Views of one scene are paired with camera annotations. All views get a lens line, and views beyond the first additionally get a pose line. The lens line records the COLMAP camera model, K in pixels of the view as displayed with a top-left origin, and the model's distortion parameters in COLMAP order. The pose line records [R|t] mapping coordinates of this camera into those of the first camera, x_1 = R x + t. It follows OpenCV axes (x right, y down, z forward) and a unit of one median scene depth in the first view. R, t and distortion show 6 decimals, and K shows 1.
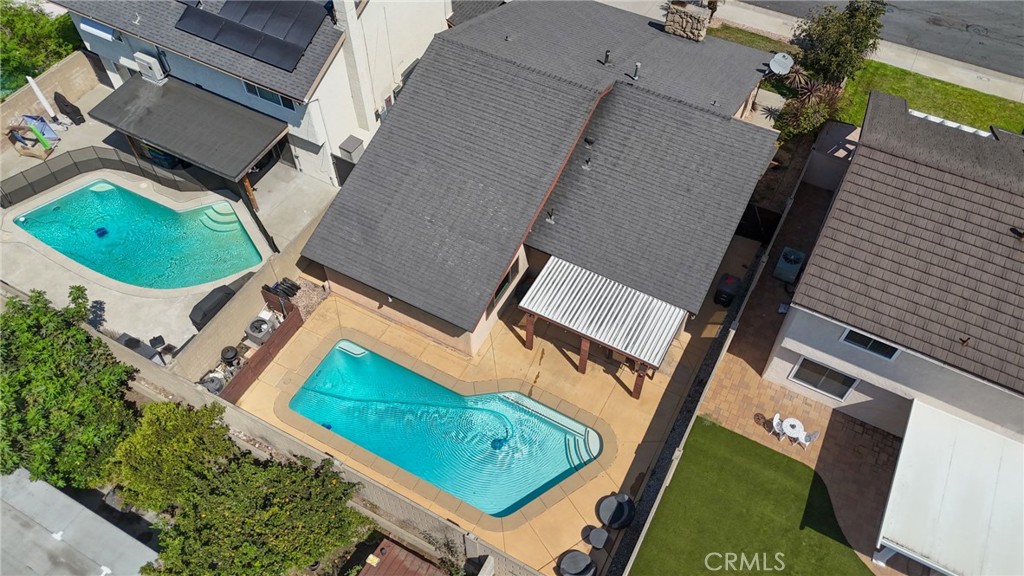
lens RADIAL K [[753.1, 0, 512.0], [0, 753.1, 288.0], [0, 0, 1]] dist [0.078265, -0.079953]
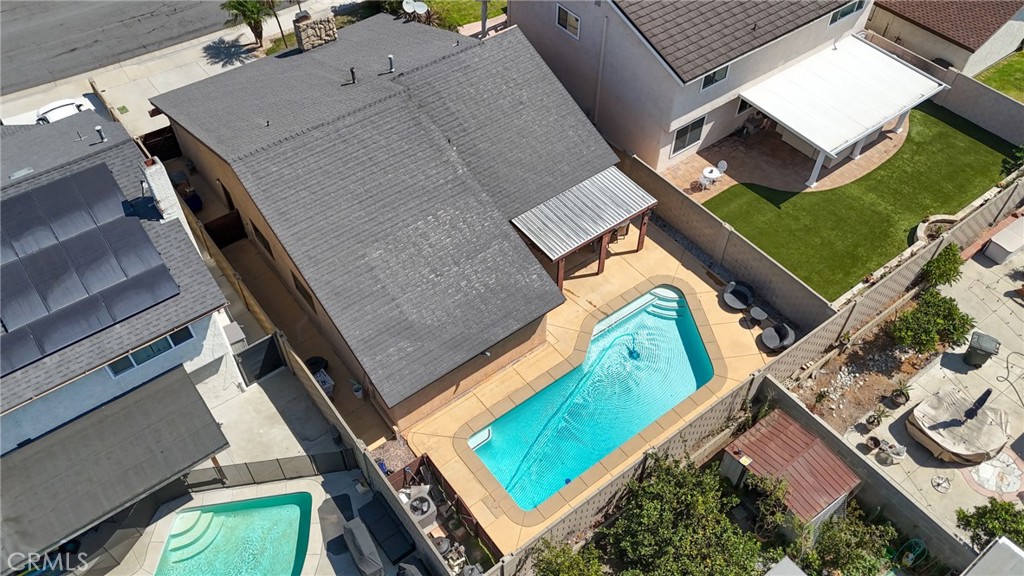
lens RADIAL K [[796.8, 0, 511.8], [0, 796.8, 274.3], [0, 0, 1]] dist [0.088600, -0.099218]
pose [[0.416703, -0.686112, 0.596329, -0.667646], [0.727107, 0.645286, 0.234352, -0.257477], [-0.545595, 0.335940, 0.767770, 0.183280]]
